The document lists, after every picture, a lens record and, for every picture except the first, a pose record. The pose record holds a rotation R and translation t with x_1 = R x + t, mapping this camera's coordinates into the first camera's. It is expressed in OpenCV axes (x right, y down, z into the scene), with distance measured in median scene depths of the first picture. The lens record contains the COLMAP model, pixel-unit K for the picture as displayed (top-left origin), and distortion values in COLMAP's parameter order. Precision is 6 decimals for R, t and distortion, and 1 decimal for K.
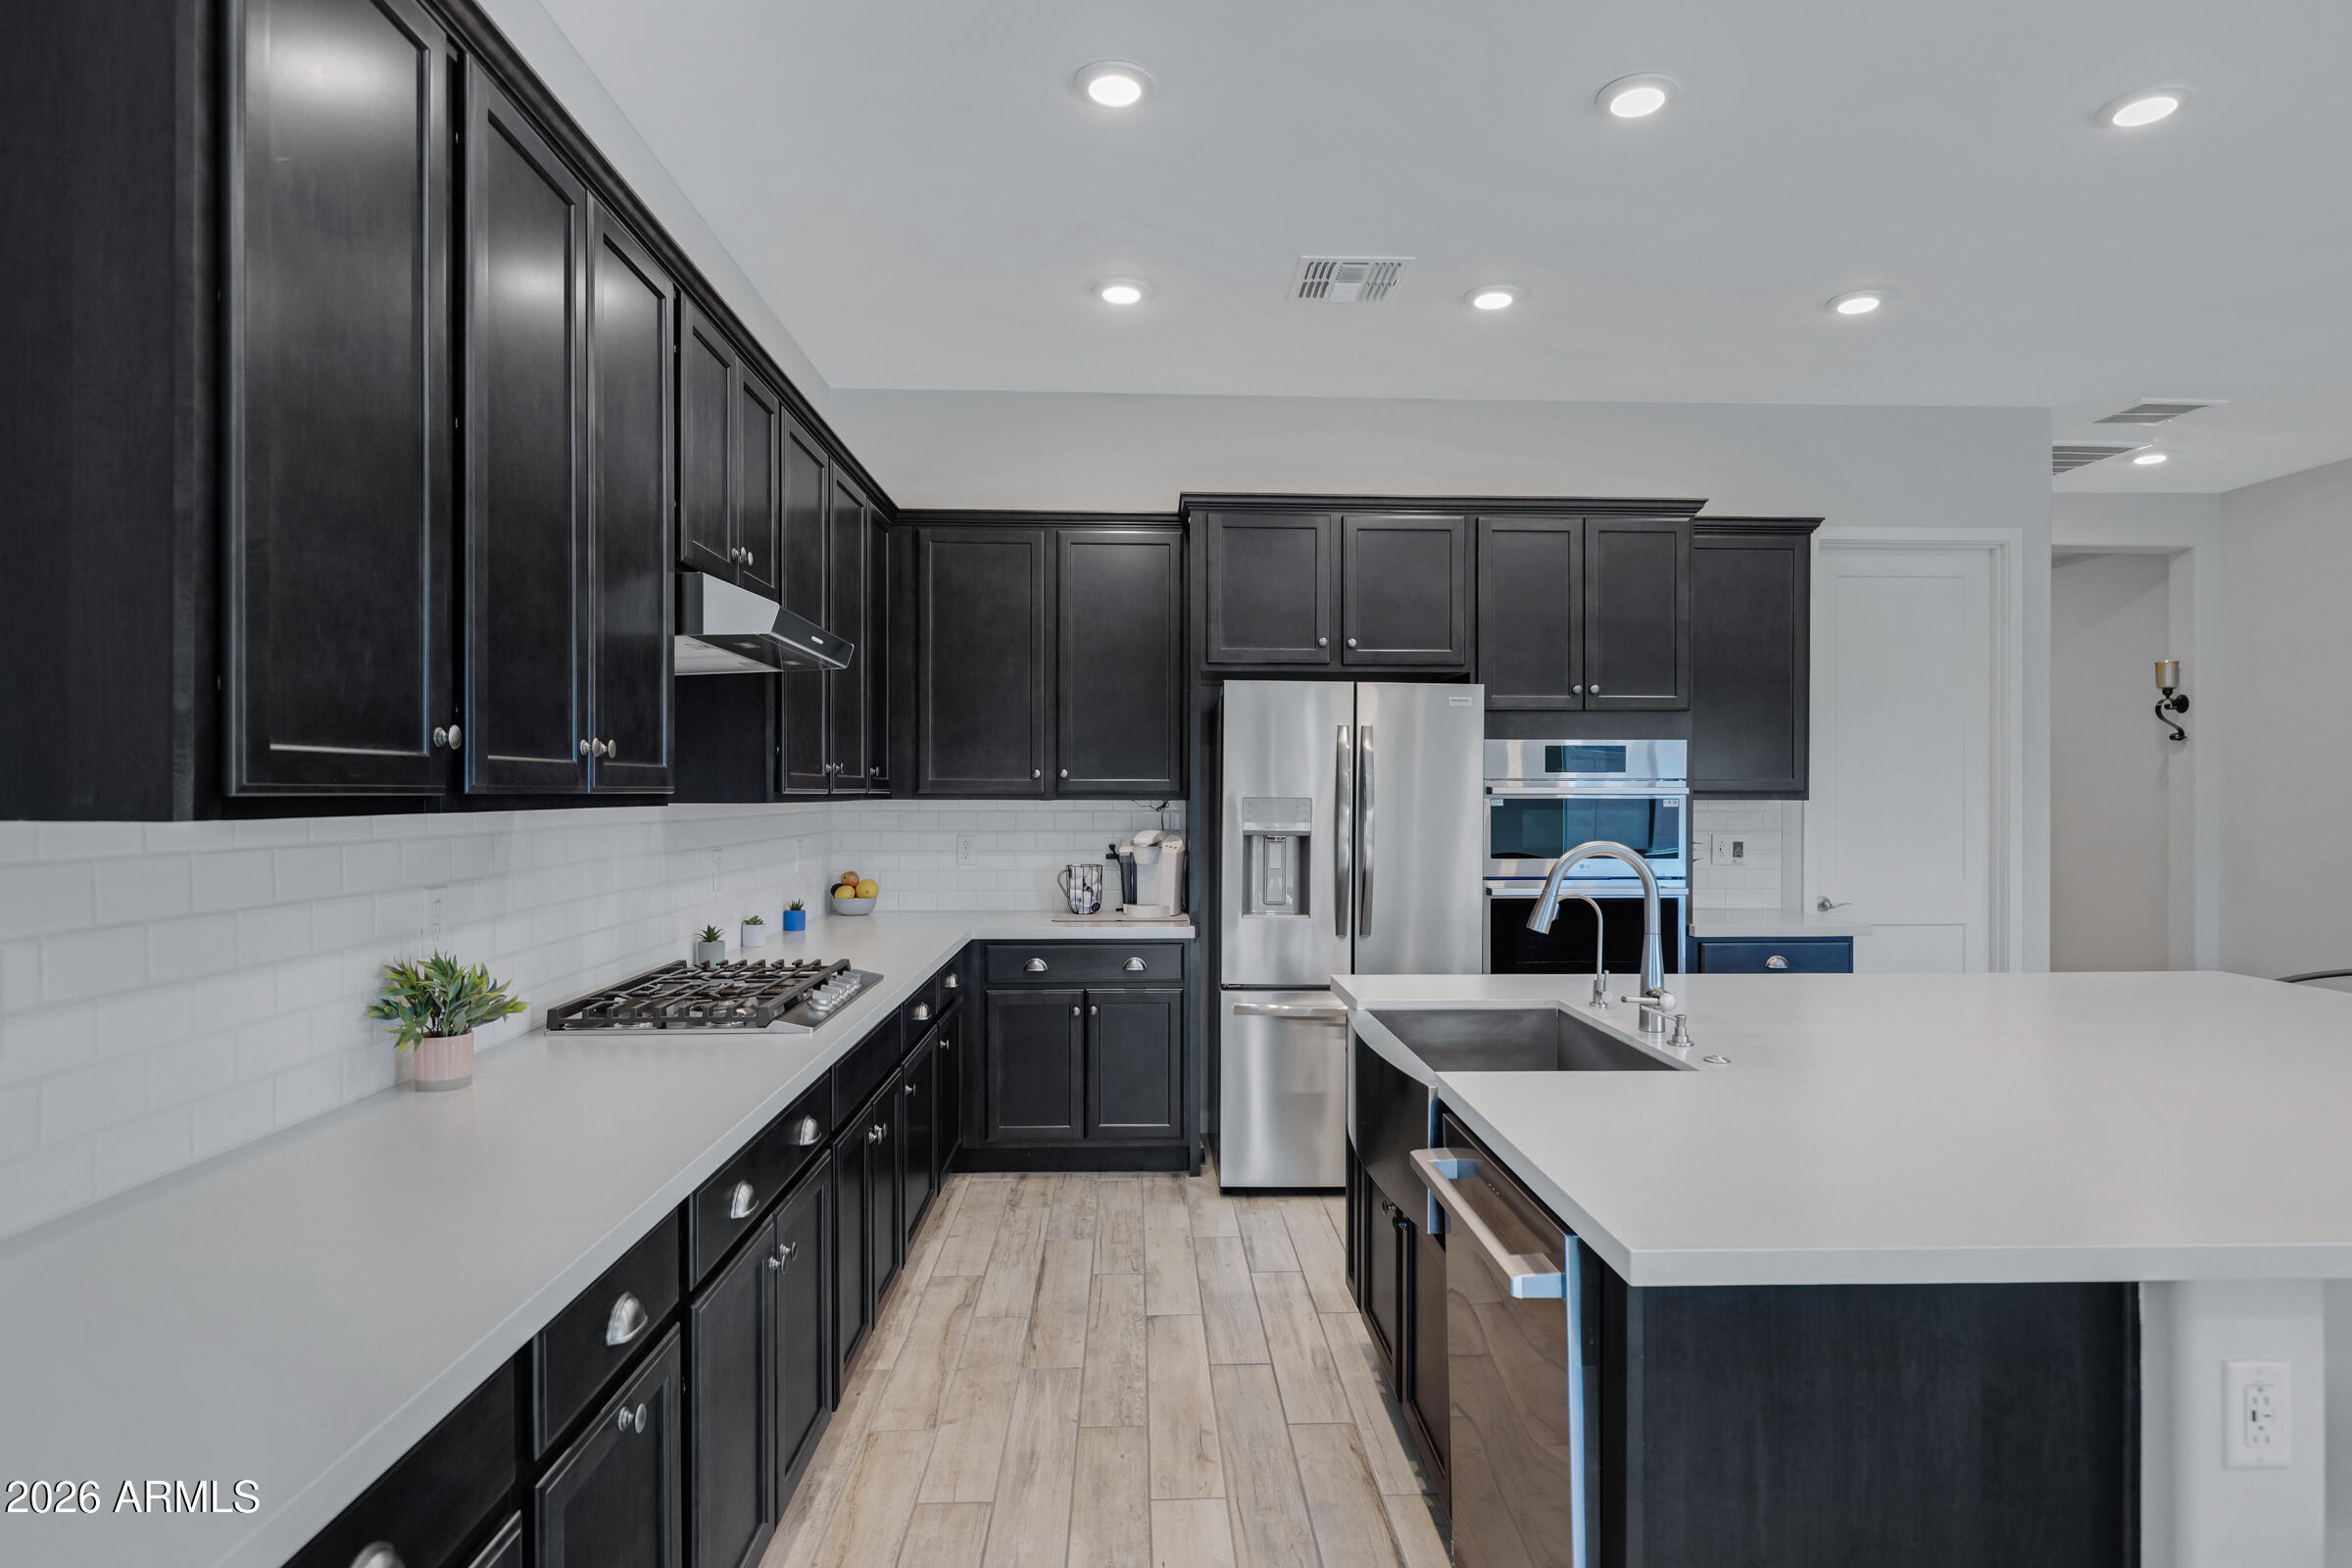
lens RADIAL K [[1306.8, 0, 1199.6], [0, 1306.8, 789.1], [0, 0, 1]] dist [0.004984, 0.001023]
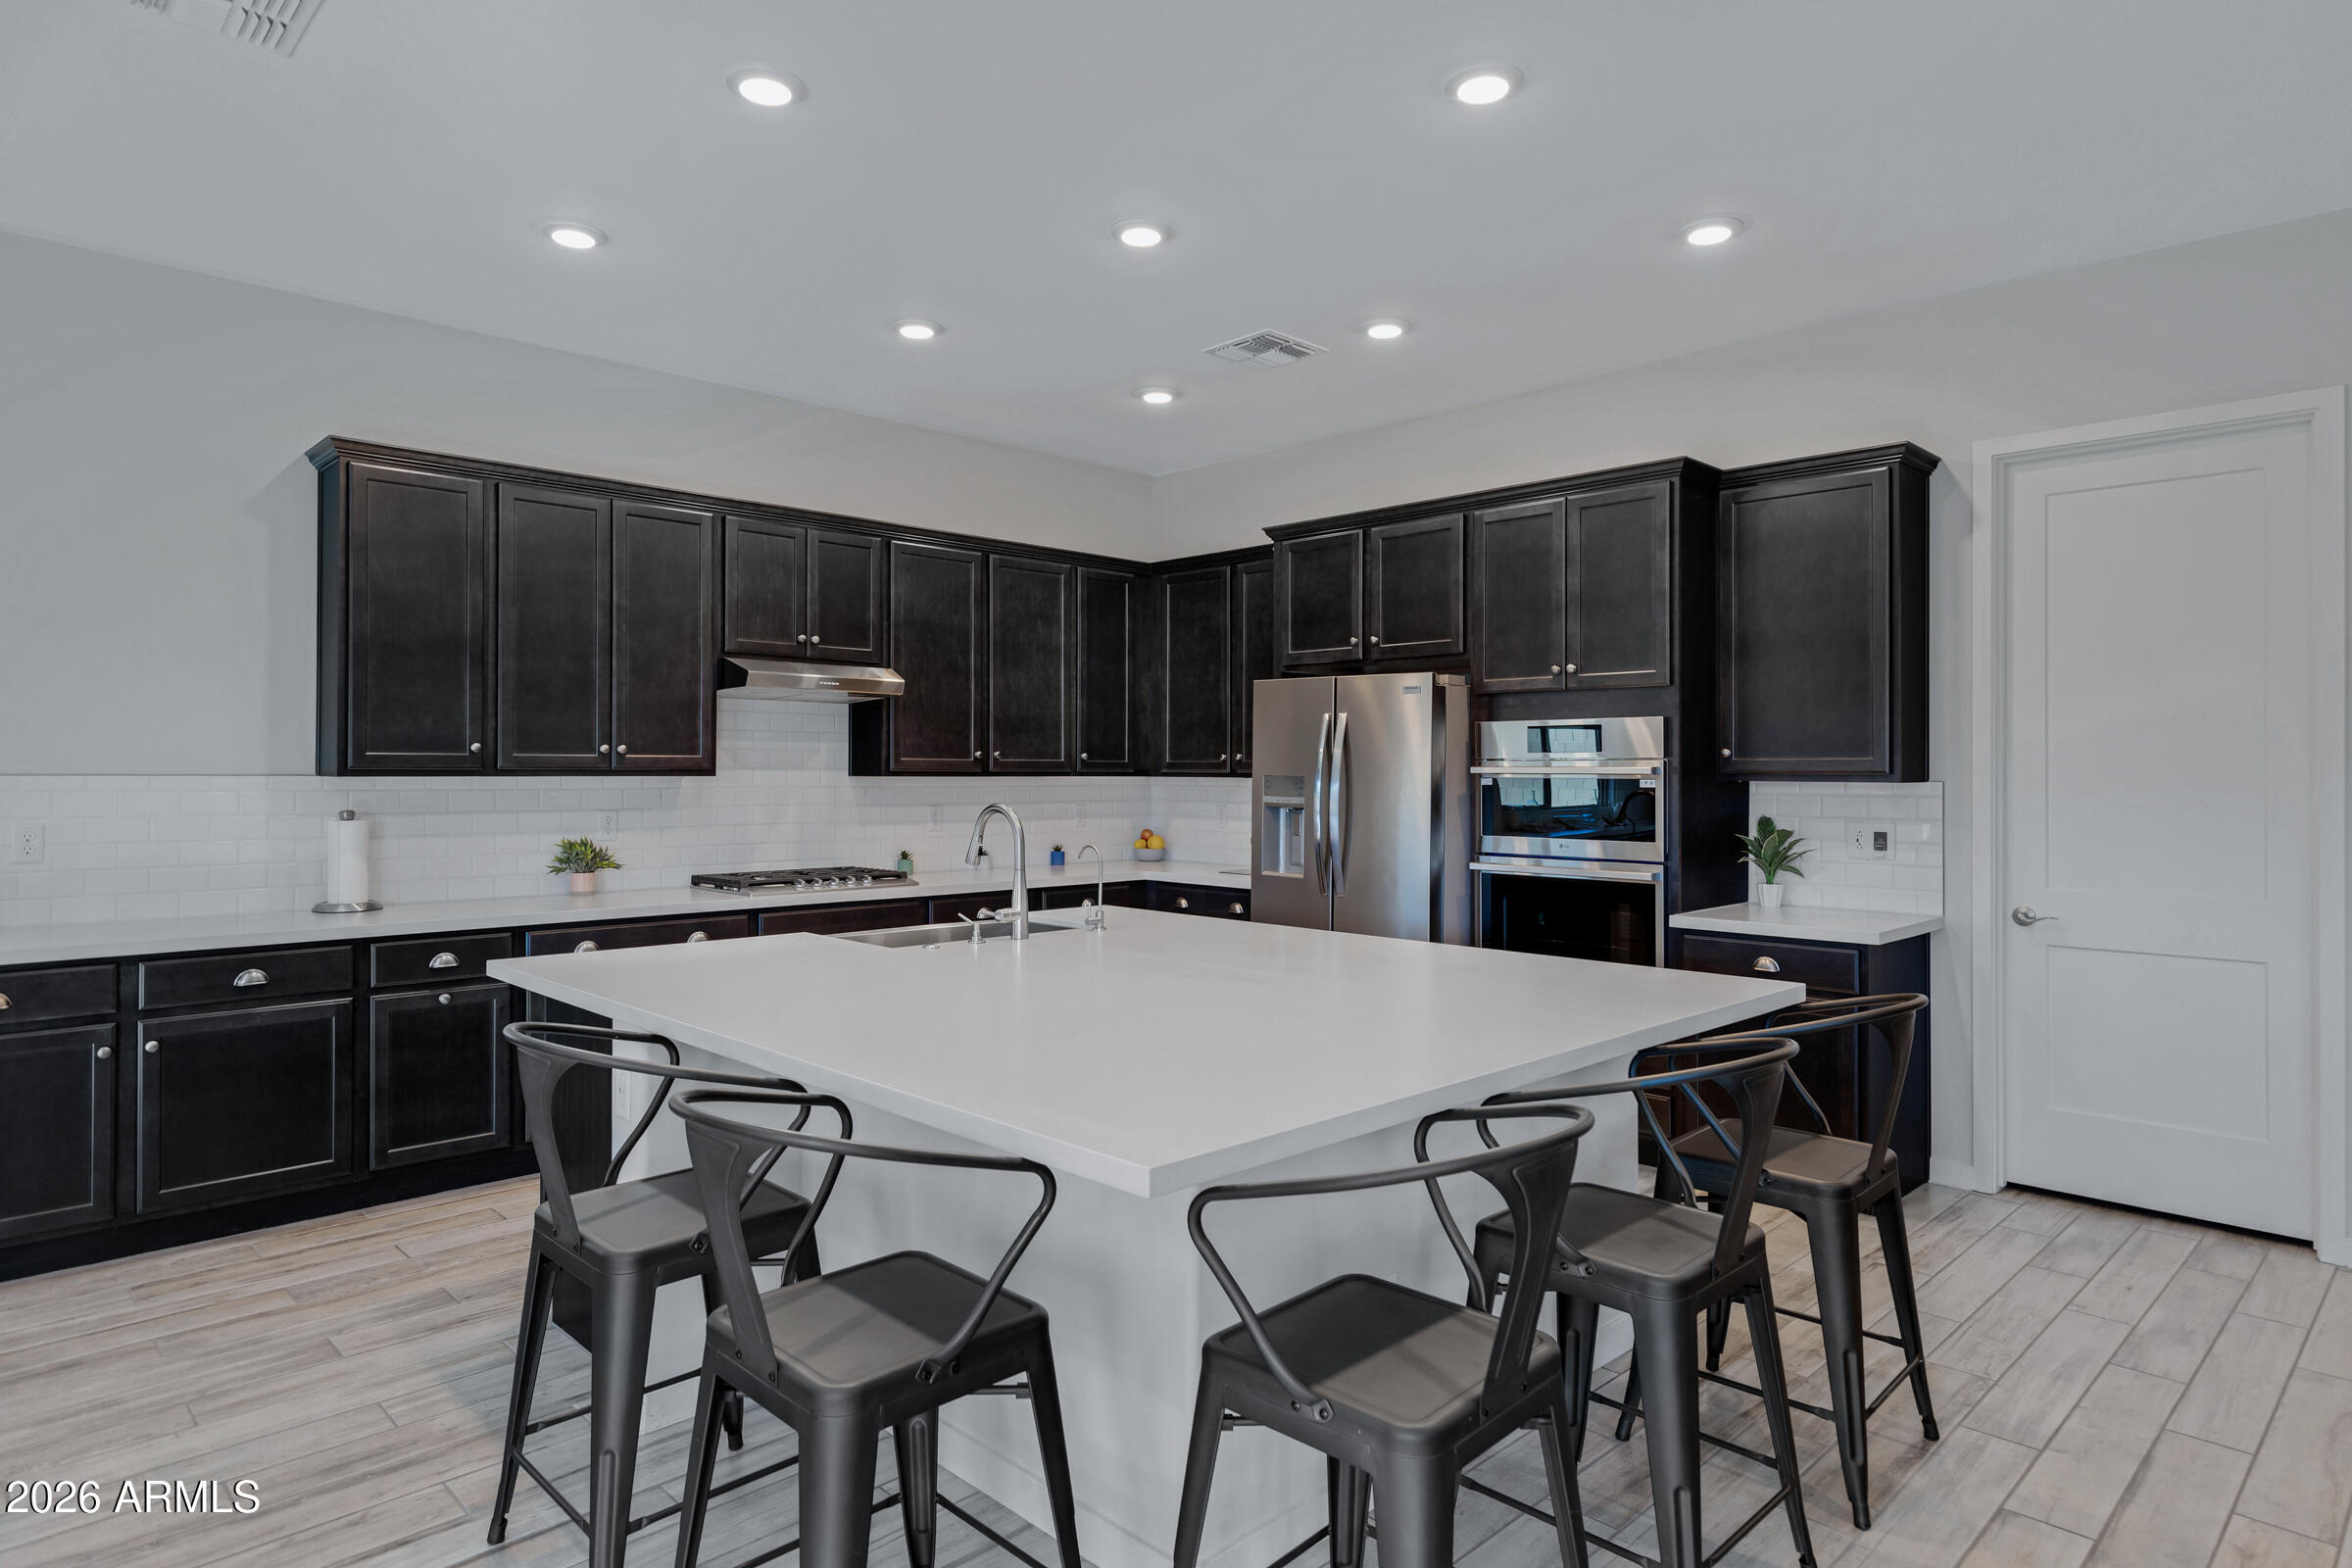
lens RADIAL K [[1351.4, 0, 1170.1], [0, 1351.4, 764.2], [0, 0, 1]] dist [0.006458, -0.003343]
pose [[0.659824, -0.001887, -0.751418, 0.875540], [-0.002260, 0.999987, -0.004496, 0.001706], [0.751417, 0.004665, 0.659811, 0.092409]]
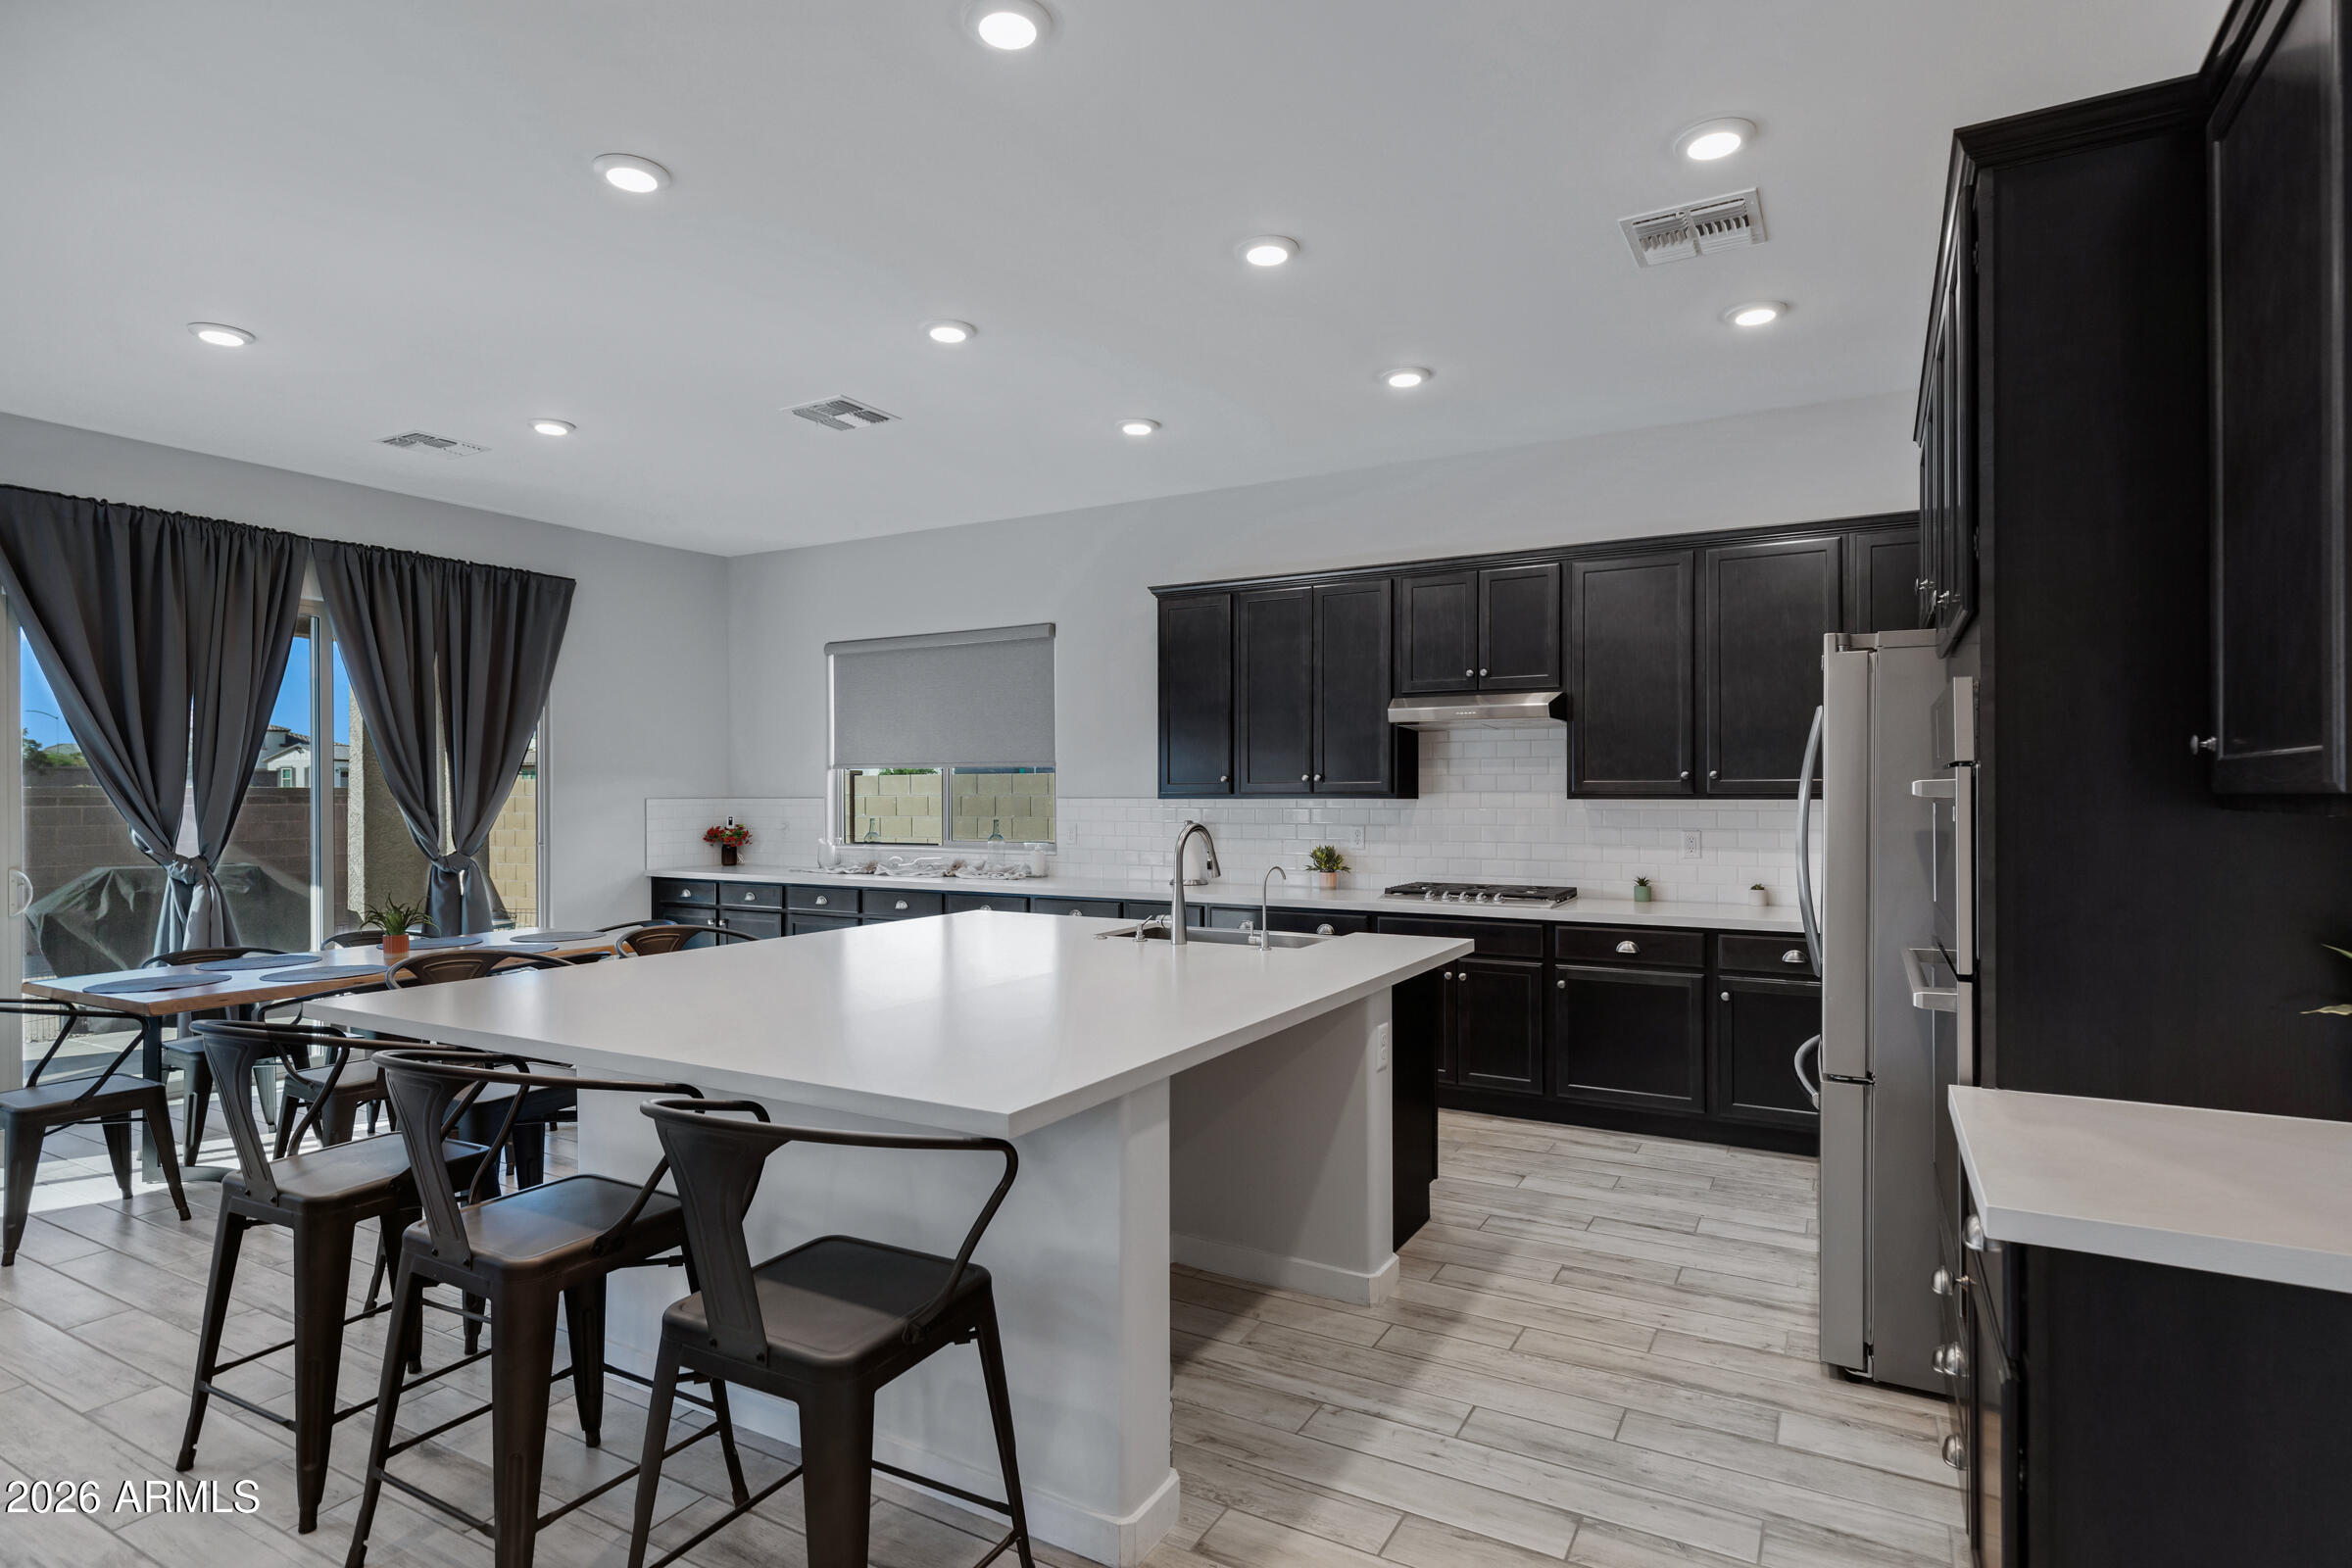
lens RADIAL K [[1158.5, 0, 1193.3], [0, 1158.5, 789.3], [0, 0, 1]] dist [0.010389, 0.000627]
pose [[-0.525423, -0.001871, -0.850839, 0.860808], [0.003864, 0.999982, -0.004585, 0.002557], [0.850833, -0.005697, -0.525406, 0.985538]]
